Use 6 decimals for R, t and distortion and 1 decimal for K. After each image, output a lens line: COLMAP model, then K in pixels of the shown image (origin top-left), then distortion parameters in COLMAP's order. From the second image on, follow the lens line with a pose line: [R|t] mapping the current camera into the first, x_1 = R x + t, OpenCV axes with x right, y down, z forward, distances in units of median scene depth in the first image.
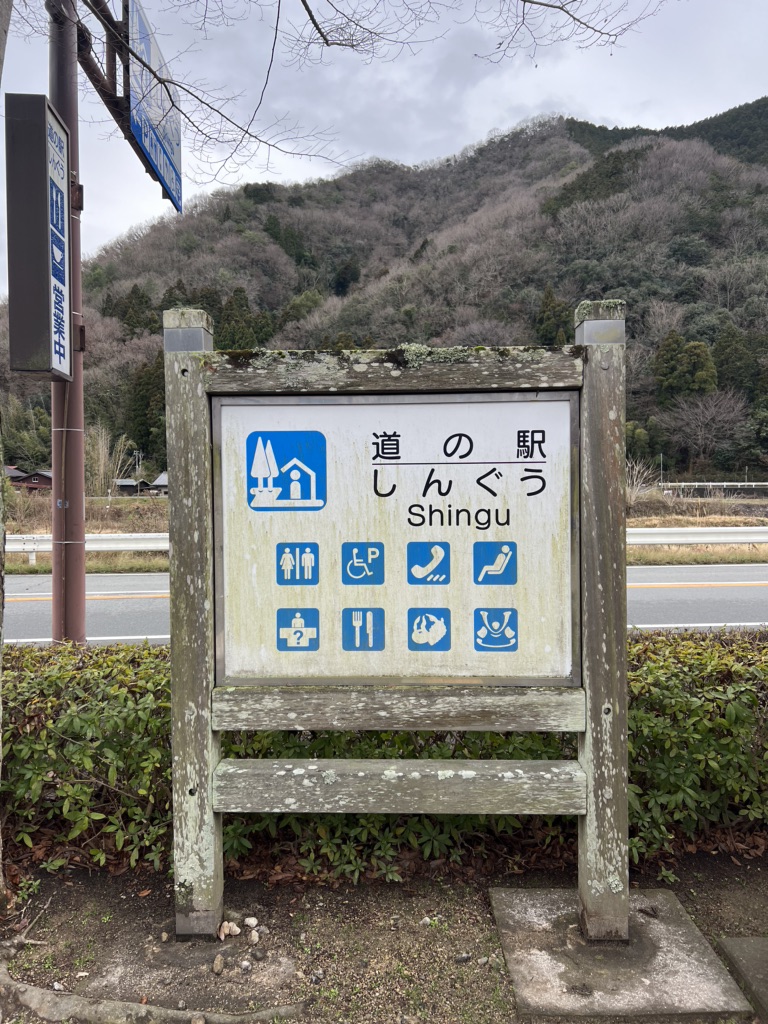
lens RADIAL K [[757.0, 0, 373.4], [0, 757.0, 508.8], [0, 0, 1]] dist [0.188331, -0.485118]
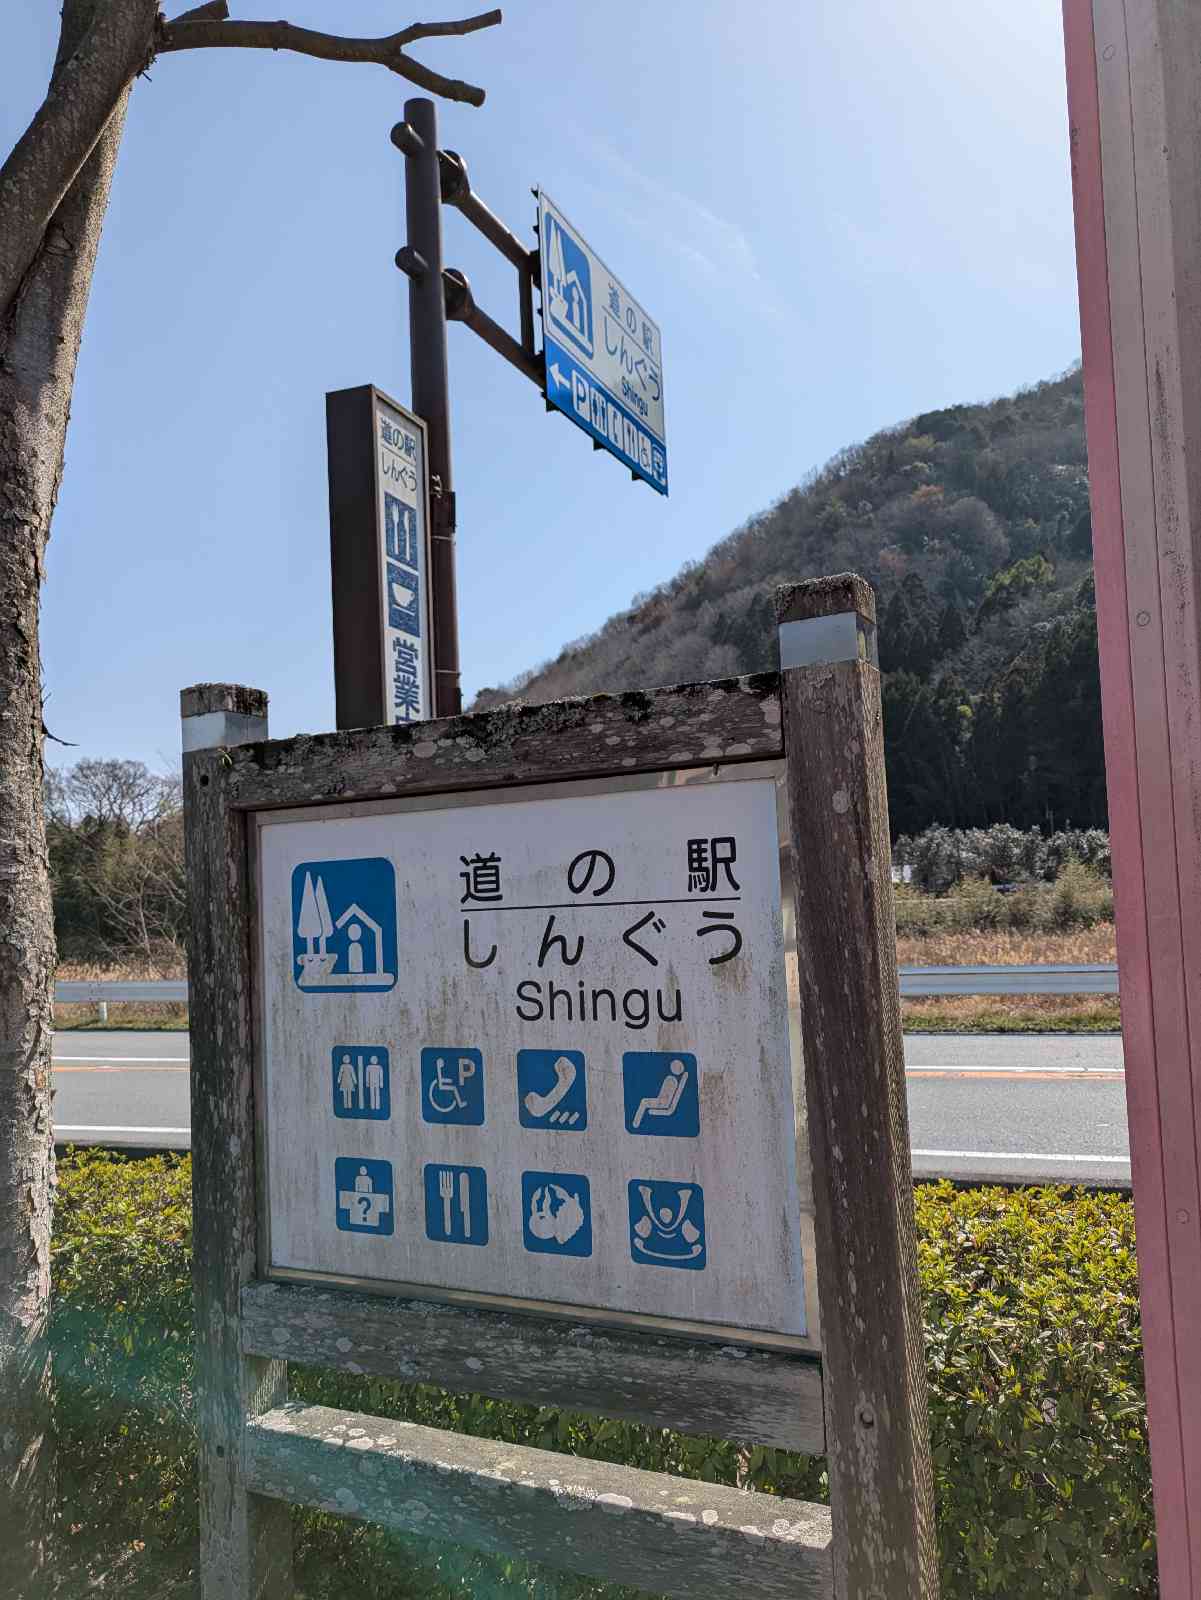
lens RADIAL K [[1179.8, 0, 603.9], [0, 1179.8, 829.7], [0, 0, 1]] dist [0.074707, -0.109705]
pose [[0.901663, -0.058076, -0.428522, 0.483980], [0.026206, 0.996458, -0.079907, -0.045604], [0.431645, 0.060819, 0.899991, 0.236794]]
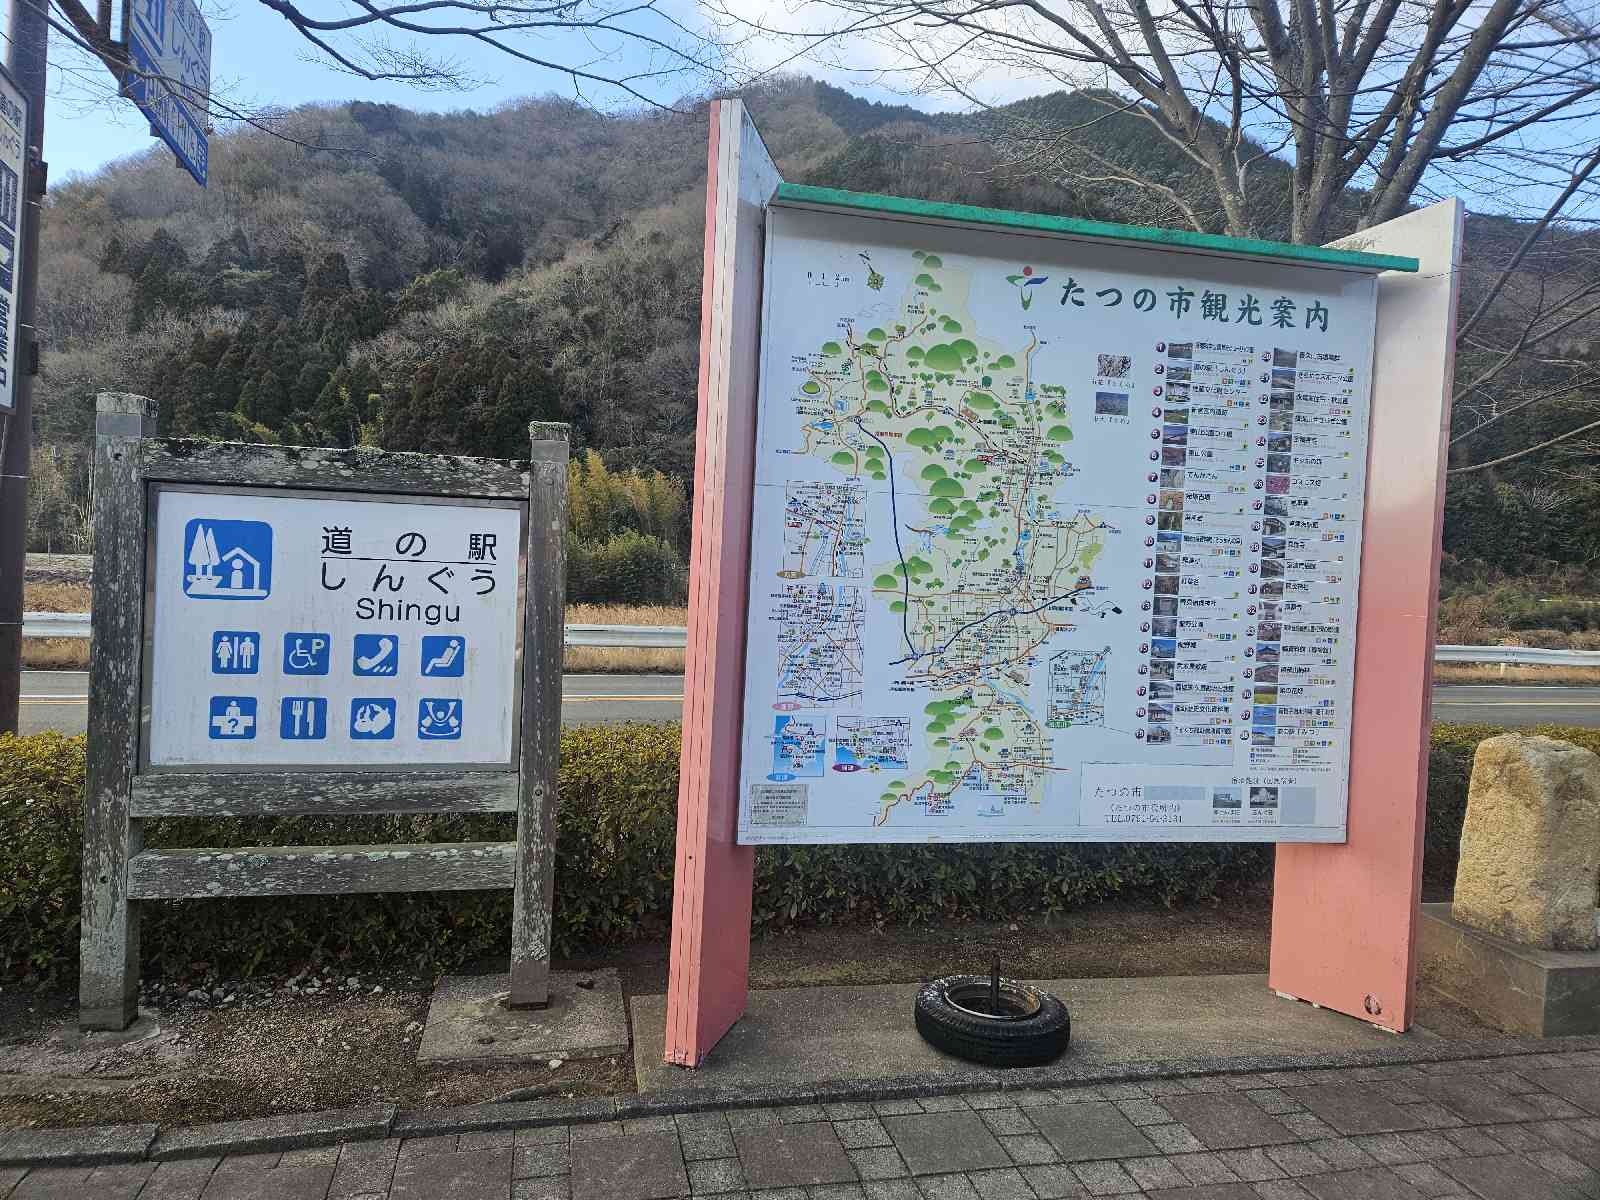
lens RADIAL K [[1058.8, 0, 800.4], [0, 1058.8, 576.3], [0, 0, 1]] dist [0.076963, -0.072391]
pose [[0.968921, 0.046120, 0.243035, 0.275468], [-0.041805, 0.998864, -0.022888, -0.027077], [-0.243814, 0.012017, 0.969748, -0.567168]]
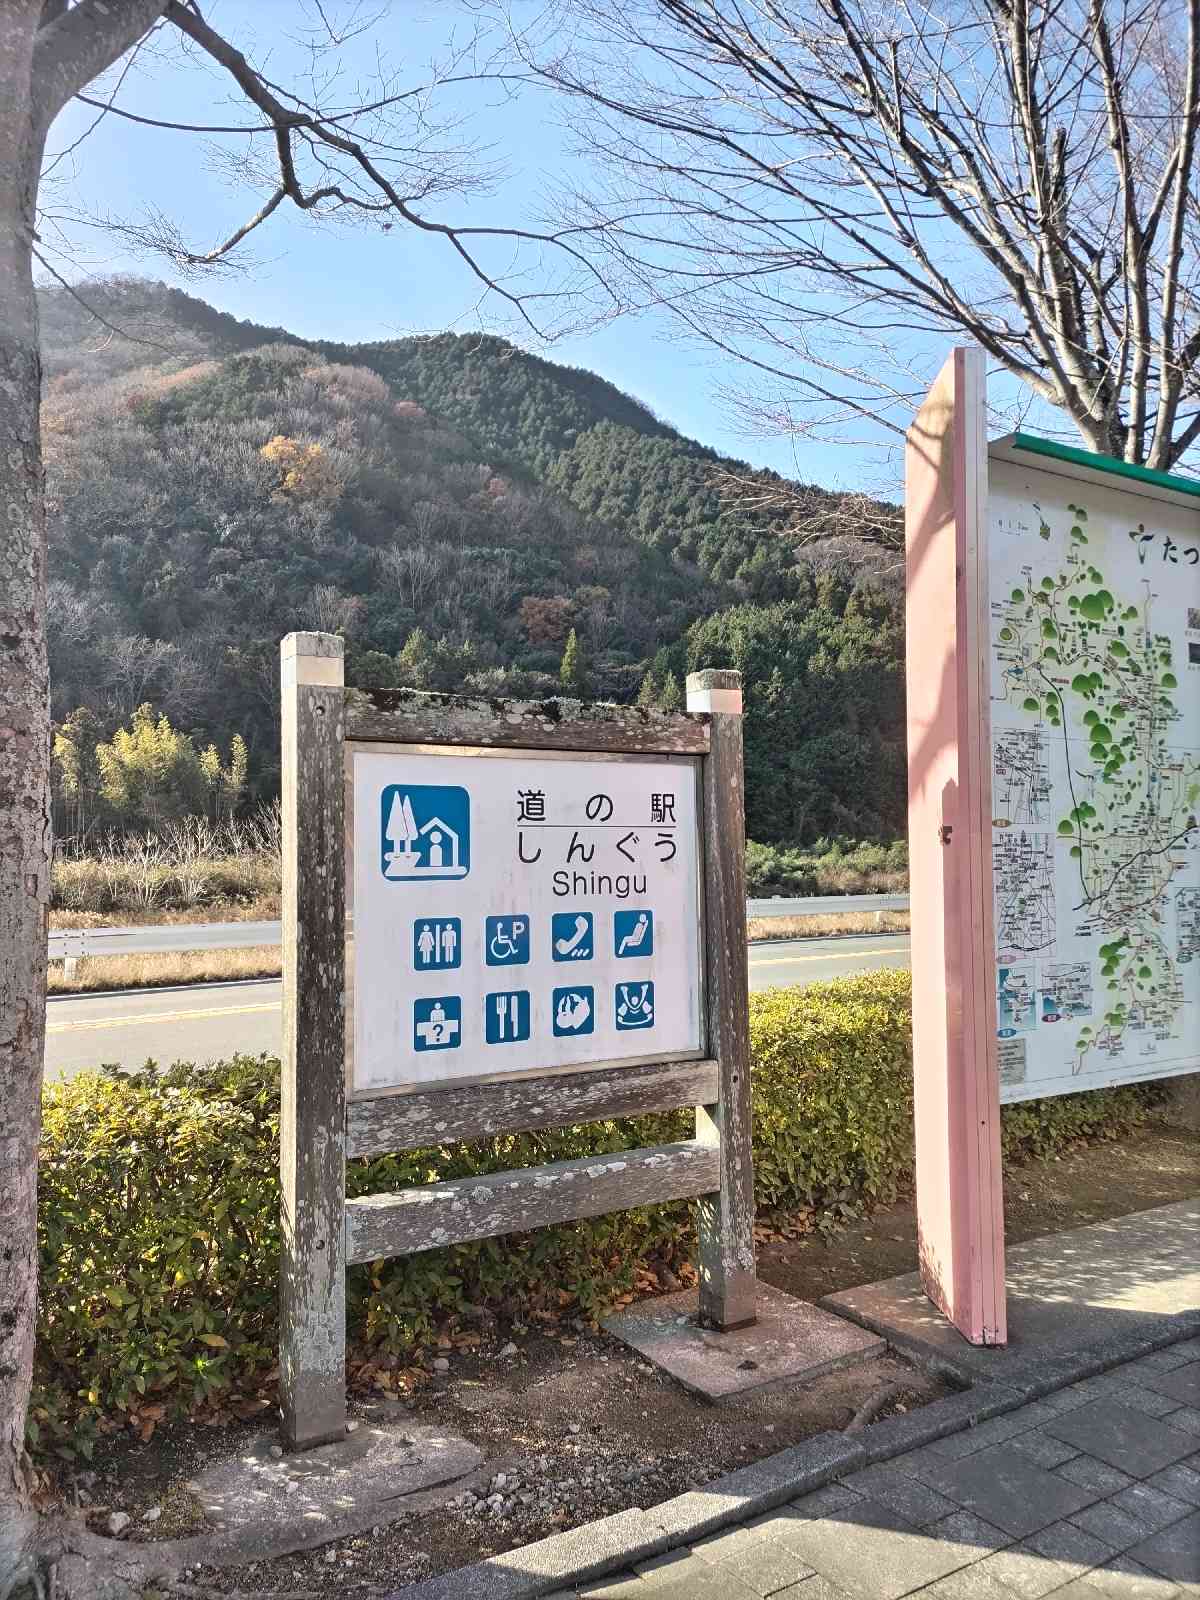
lens RADIAL K [[1170.8, 0, 596.8], [0, 1170.8, 790.4], [0, 0, 1]] dist [0.082310, -0.099806]
pose [[0.831712, 0.031454, 0.554316, -0.681049], [0.017395, 0.996428, -0.082641, 0.014184], [-0.554935, 0.078375, 0.828194, -0.182590]]
